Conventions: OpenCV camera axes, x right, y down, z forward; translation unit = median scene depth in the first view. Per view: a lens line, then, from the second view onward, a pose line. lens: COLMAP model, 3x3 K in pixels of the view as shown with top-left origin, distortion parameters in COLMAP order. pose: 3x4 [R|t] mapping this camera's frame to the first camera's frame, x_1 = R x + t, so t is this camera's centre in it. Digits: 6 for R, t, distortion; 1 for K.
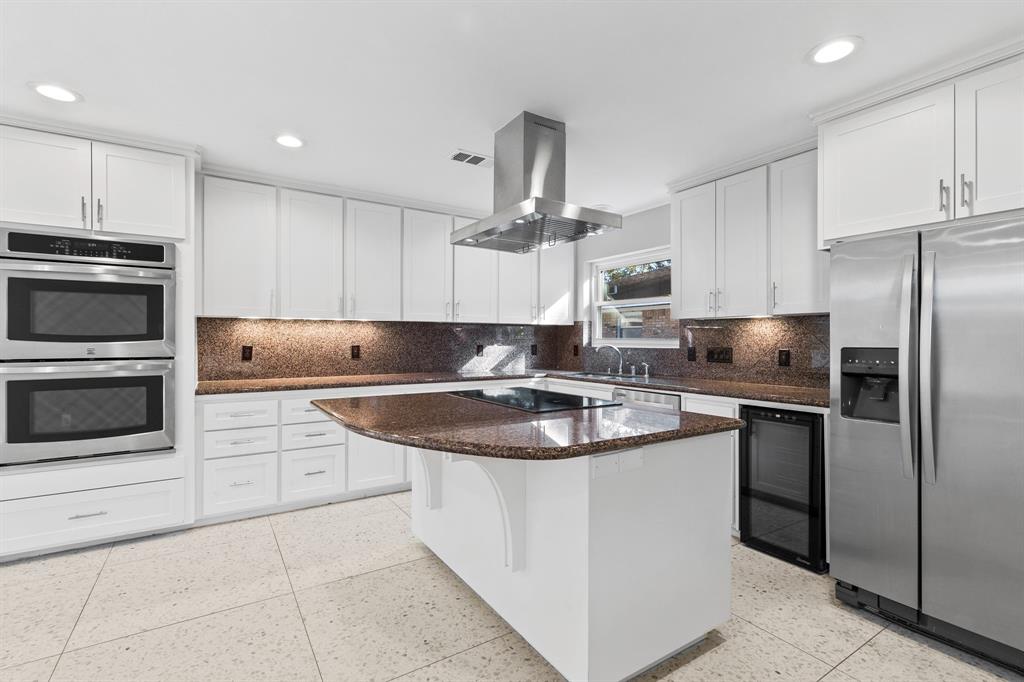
lens RADIAL K [[467.0, 0, 512.2], [0, 467.0, 337.7], [0, 0, 1]] dist [0.001815, -0.000312]
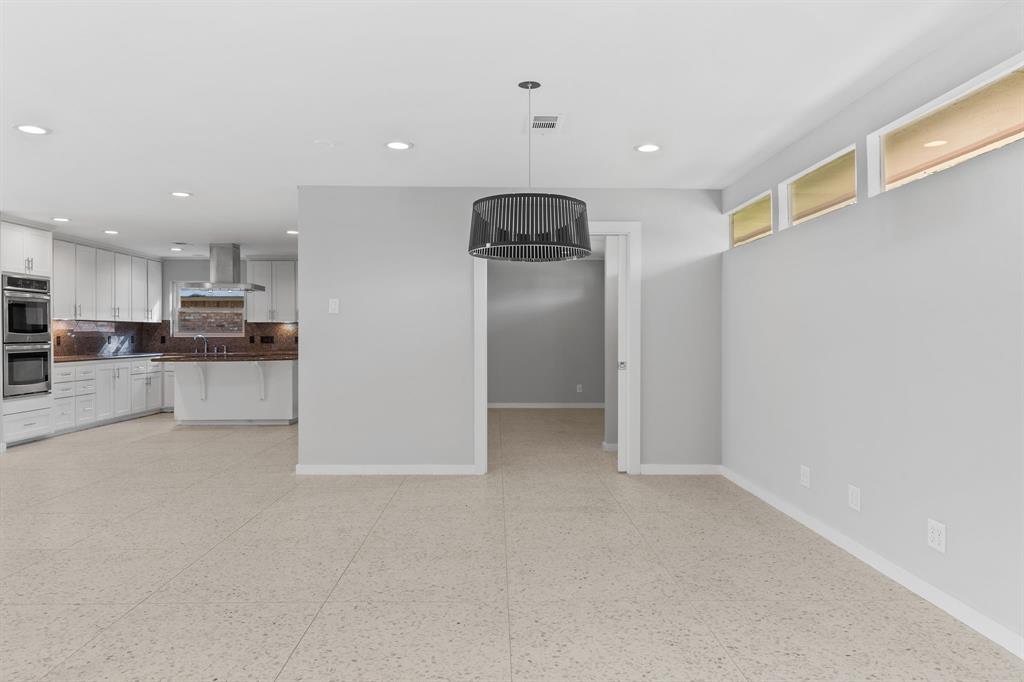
lens RADIAL K [[706.9, 0, 488.8], [0, 706.9, 338.0], [0, 0, 1]] dist [0.001941, 0.001054]
pose [[0.536236, -0.006695, 0.844042, -1.670030], [-0.005256, 0.999923, 0.011271, -0.010750], [-0.844052, -0.010480, 0.536159, -1.515345]]
